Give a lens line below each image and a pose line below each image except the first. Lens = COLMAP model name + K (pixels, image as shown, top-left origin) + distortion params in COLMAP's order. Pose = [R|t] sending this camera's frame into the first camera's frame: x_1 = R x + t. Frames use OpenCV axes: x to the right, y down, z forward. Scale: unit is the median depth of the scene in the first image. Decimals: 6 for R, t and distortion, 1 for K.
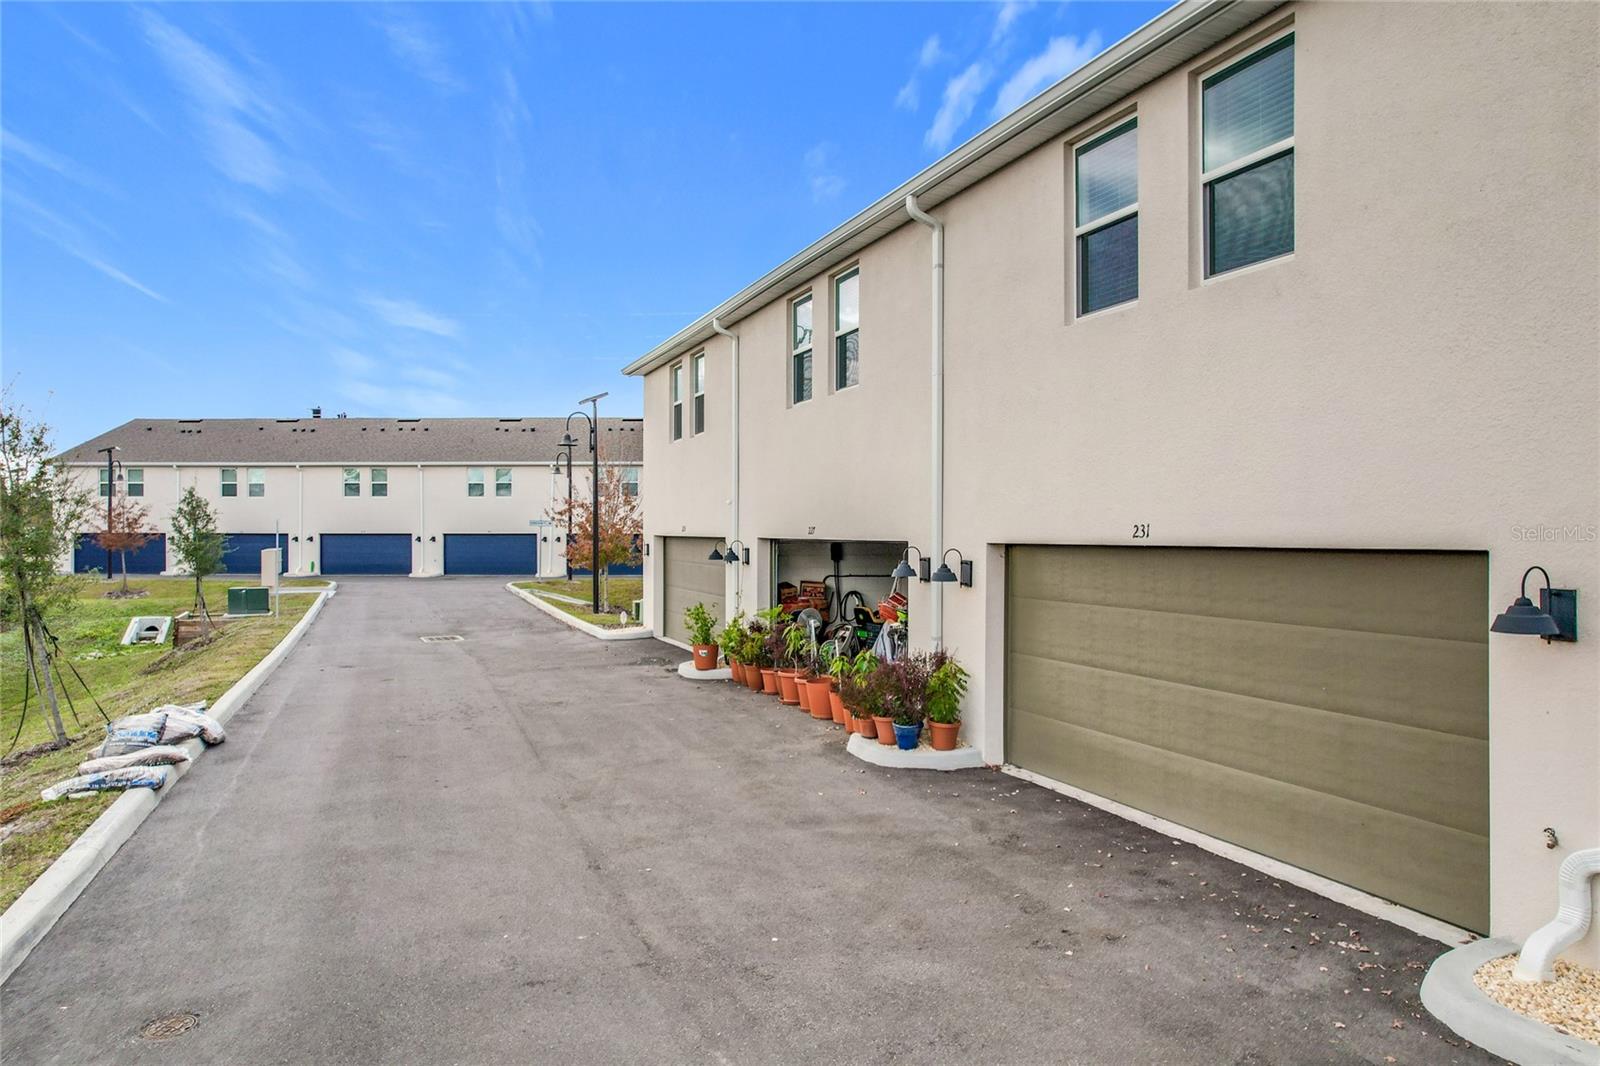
lens RADIAL K [[1042.3, 0, 800.7], [0, 1042.3, 525.0], [0, 0, 1]] dist [-0.087673, 0.071835]
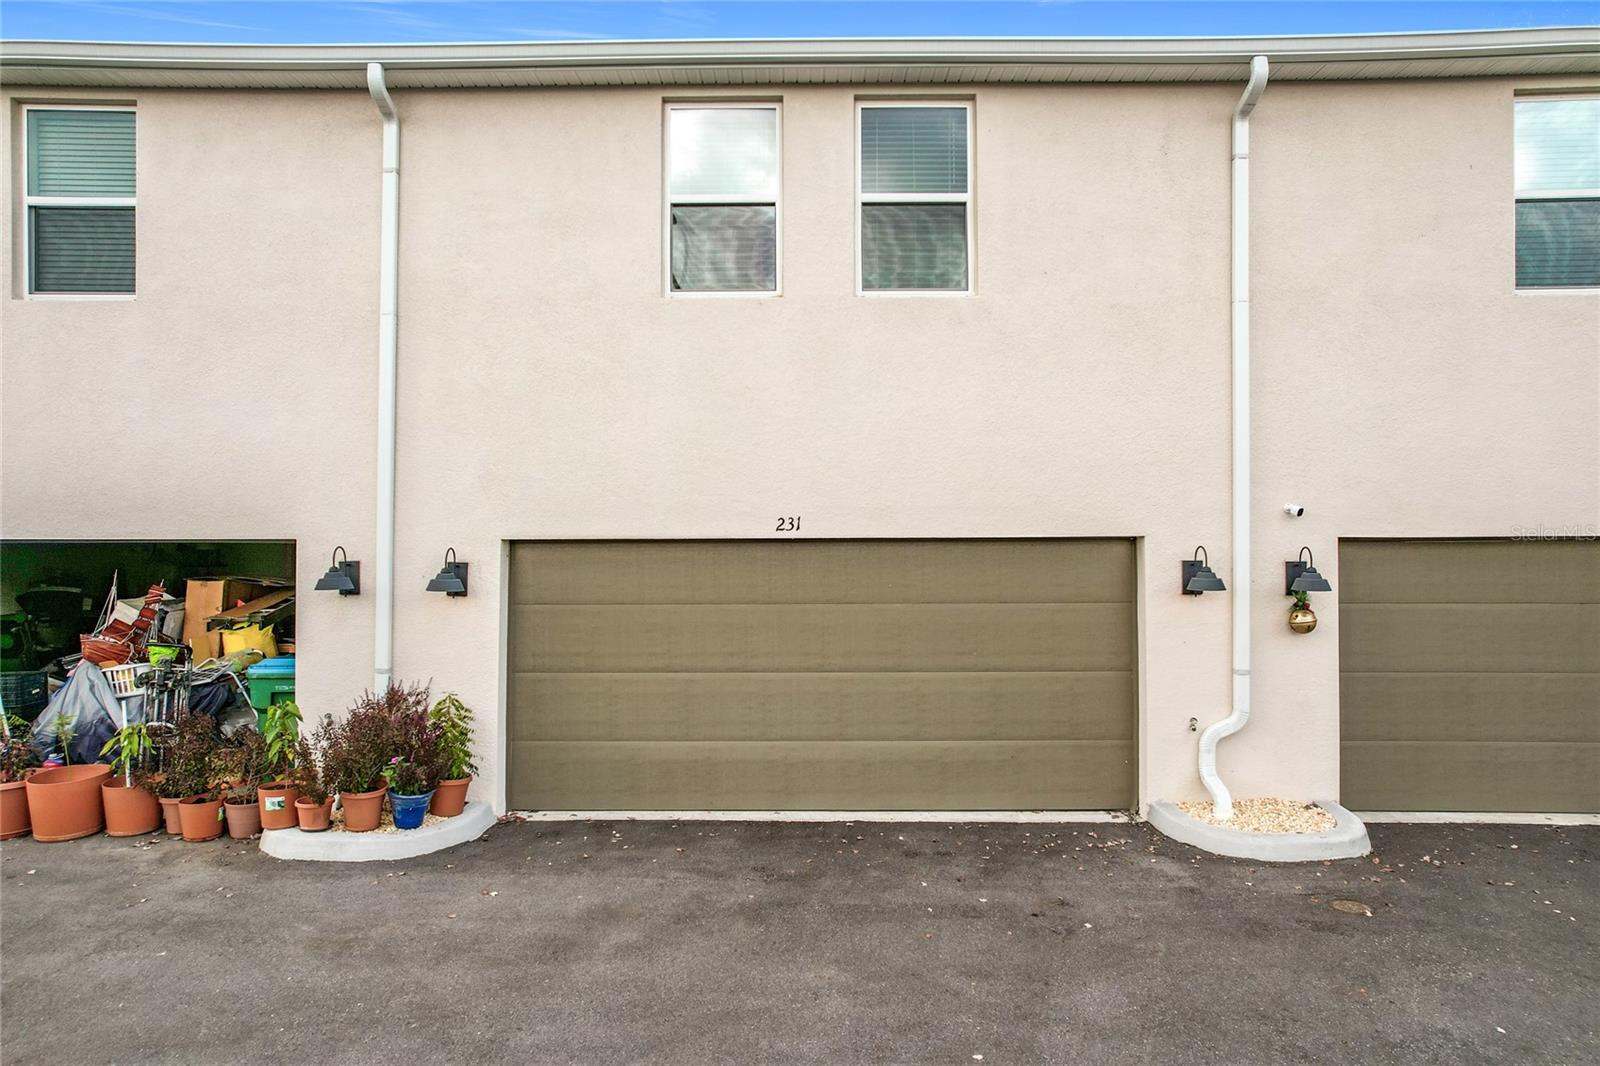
lens RADIAL K [[1035.9, 0, 798.7], [0, 1035.9, 498.5], [0, 0, 1]] dist [-0.064358, 0.085060]
pose [[0.394682, 0.011535, 0.918745, -0.634349], [0.000479, 0.999918, -0.012760, -0.006242], [-0.918818, 0.005476, 0.394644, 0.655629]]
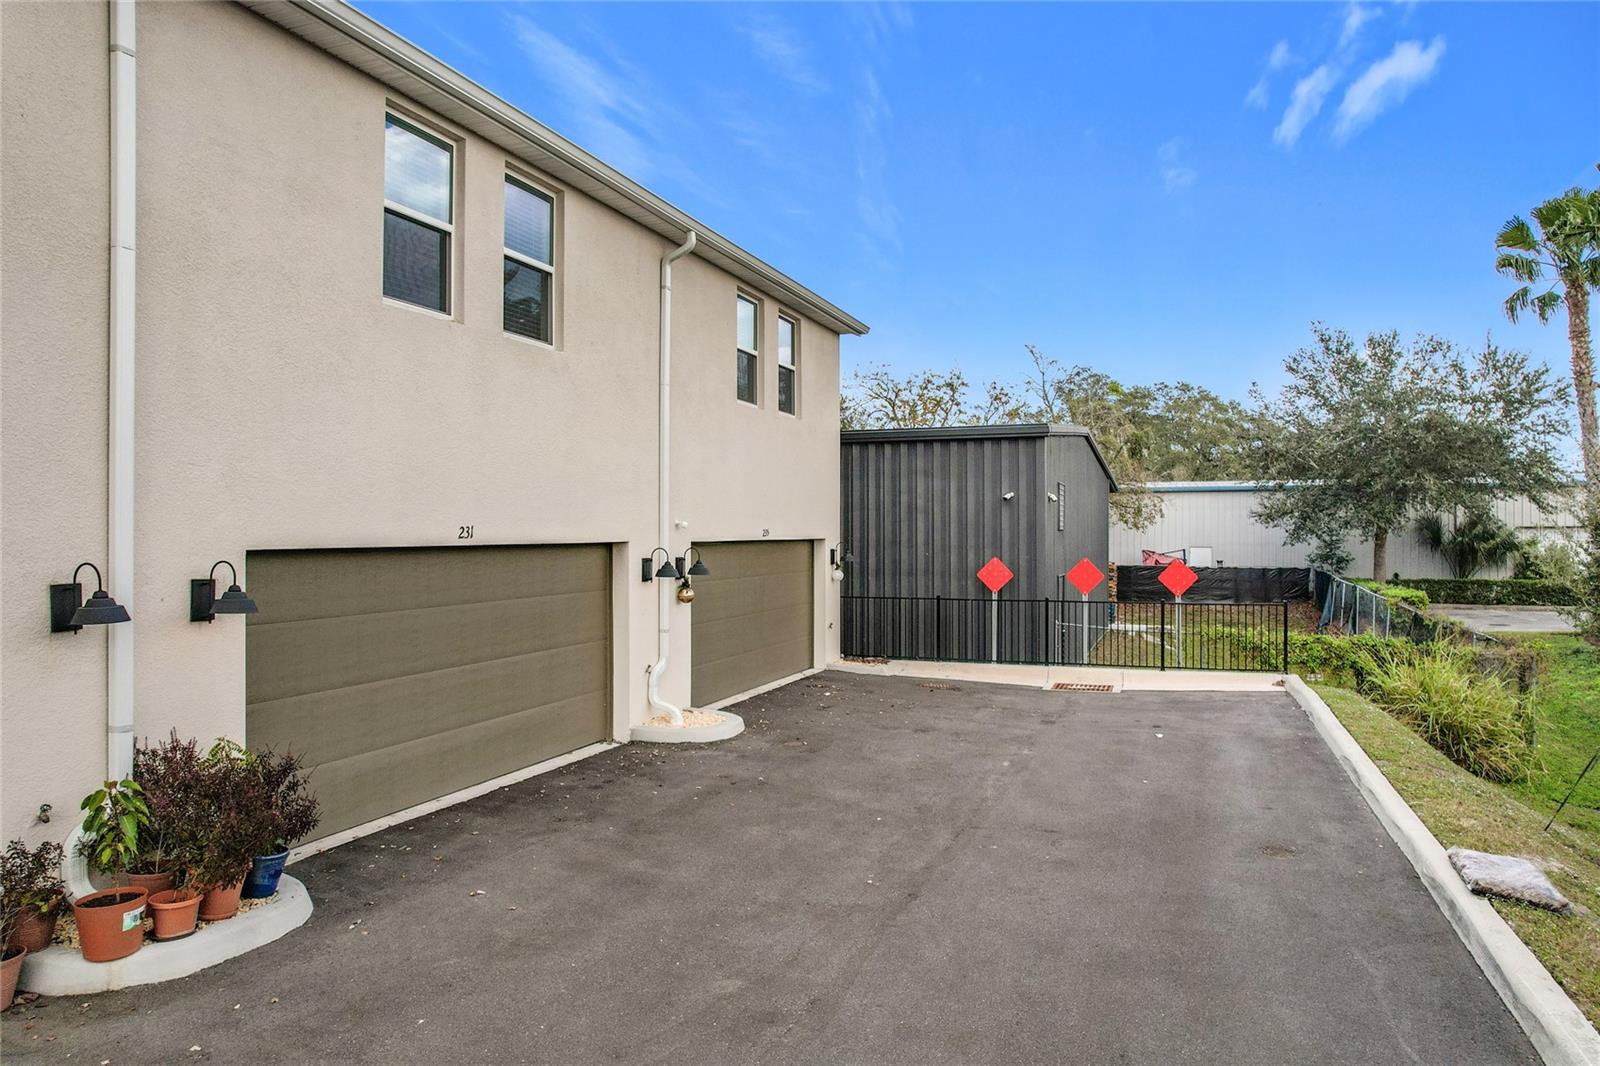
lens RADIAL K [[1062.0, 0, 800.0], [0, 1062.0, 533.0], [0, 0, 1]] dist [-0.089672, 0.075061]
pose [[-0.736930, -0.005193, 0.675949, -0.749595], [-0.006905, 0.999976, 0.000155, 0.004366], [-0.675934, -0.004553, -0.736948, 1.732980]]
